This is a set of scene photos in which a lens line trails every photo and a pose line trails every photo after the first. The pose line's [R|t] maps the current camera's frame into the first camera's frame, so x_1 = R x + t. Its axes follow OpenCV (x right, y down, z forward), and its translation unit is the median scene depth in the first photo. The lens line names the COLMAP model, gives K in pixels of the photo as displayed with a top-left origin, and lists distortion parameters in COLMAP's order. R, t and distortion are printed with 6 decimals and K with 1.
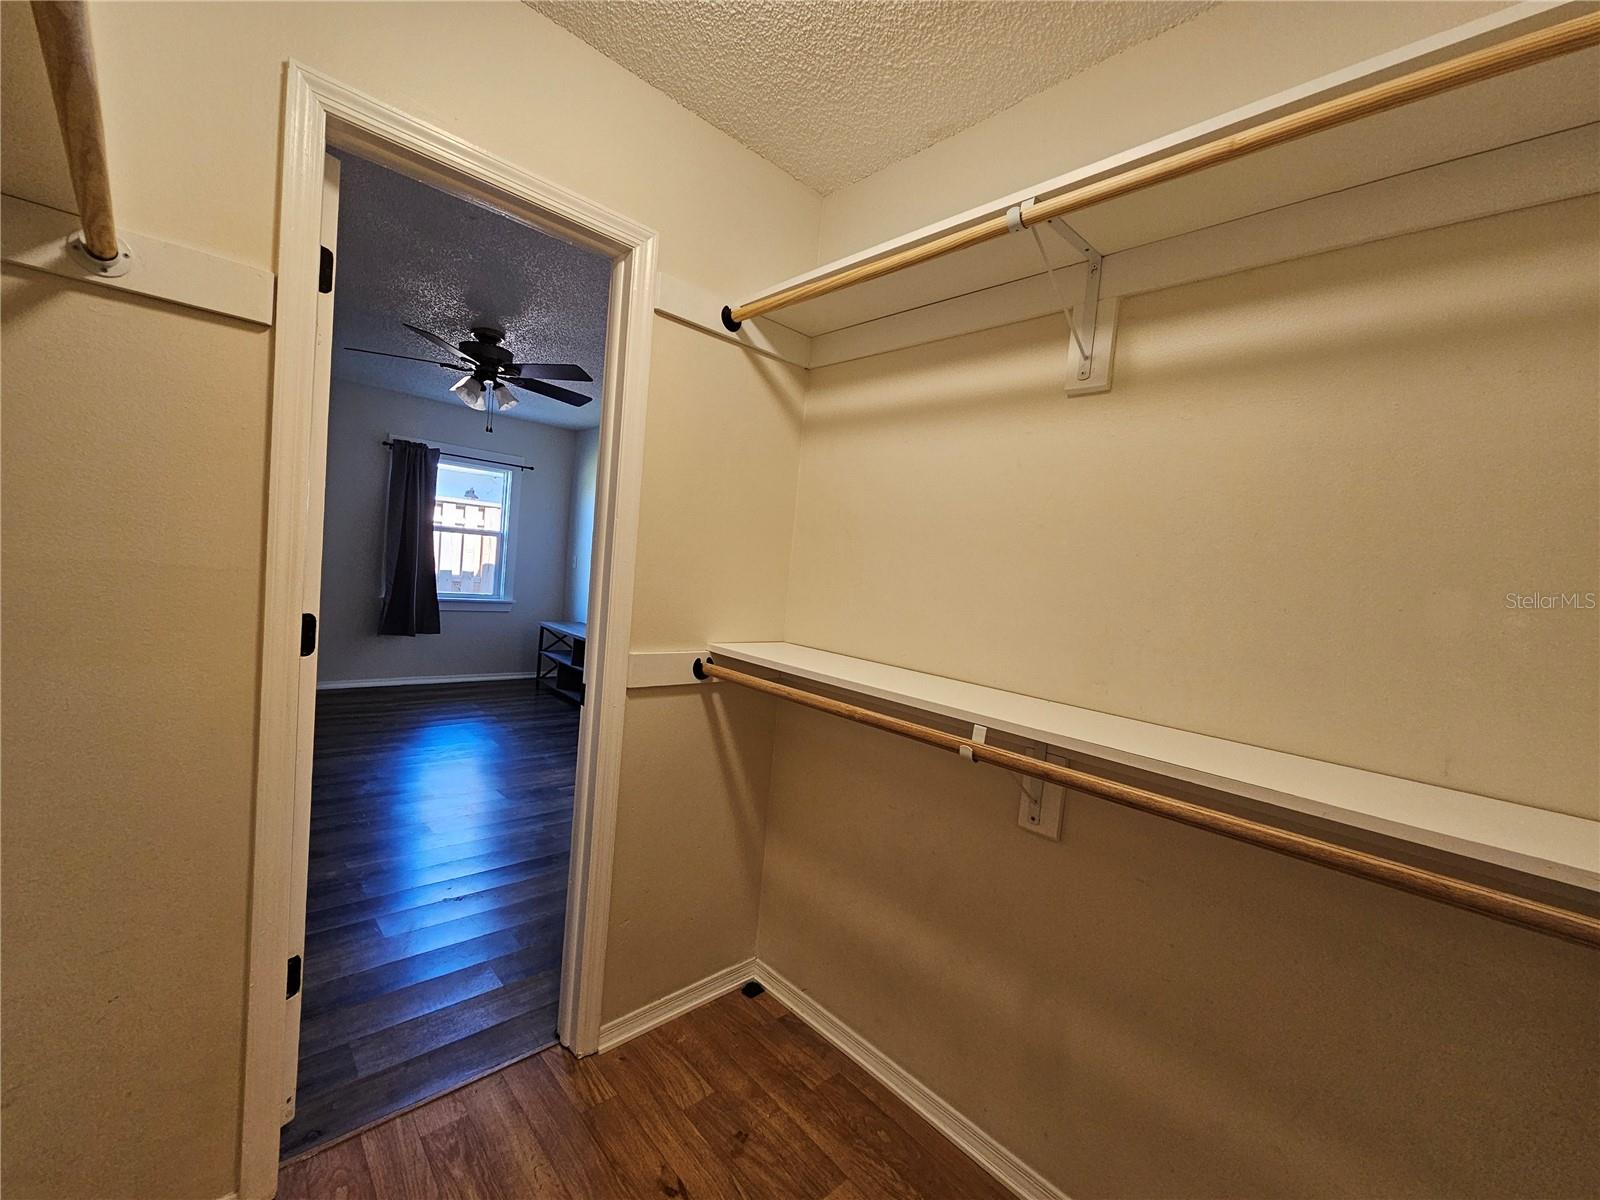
lens RADIAL K [[653.7, 0, 798.2], [0, 653.7, 599.3], [0, 0, 1]] dist [0.000734, -0.000256]
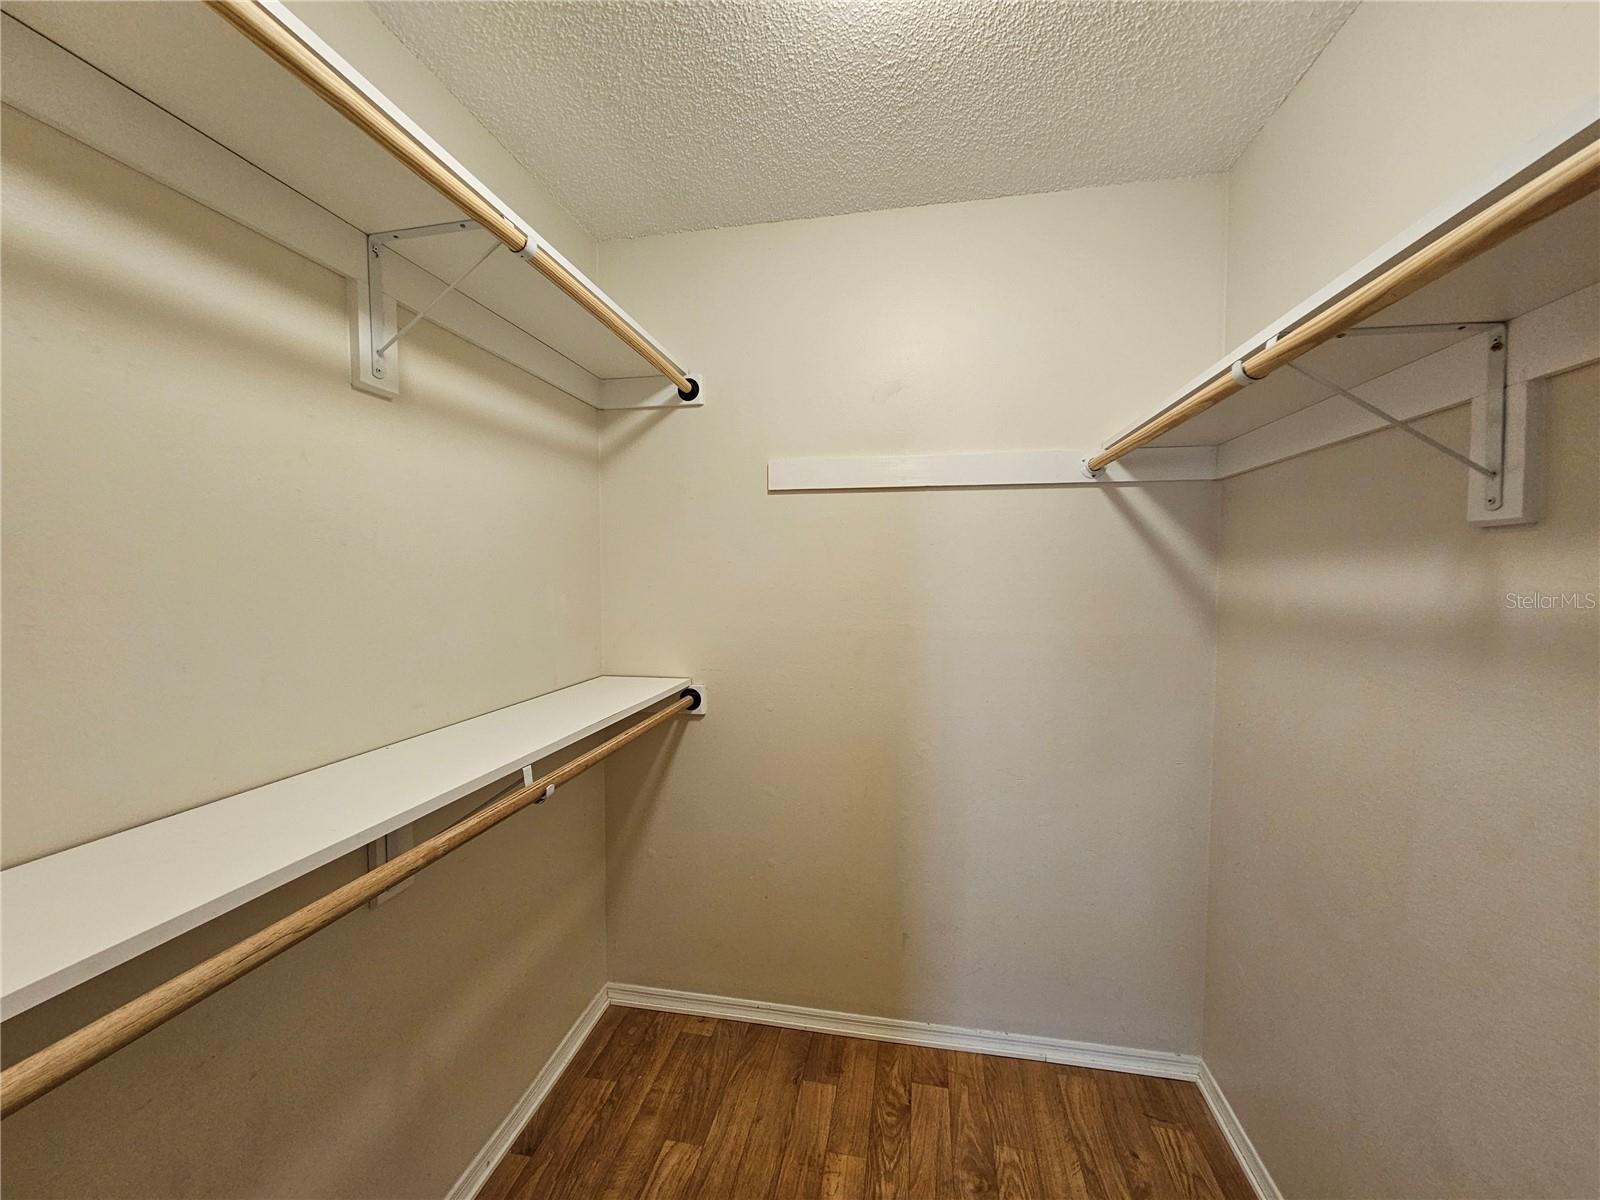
lens RADIAL K [[653.7, 0, 796.2], [0, 653.7, 602.8], [0, 0, 1]] dist [0.000734, -0.000256]
pose [[-0.598488, -0.129882, 0.790534, -0.911110], [-0.019120, 0.988805, 0.147982, -0.193034], [-0.800904, 0.073451, -0.594271, 1.359972]]
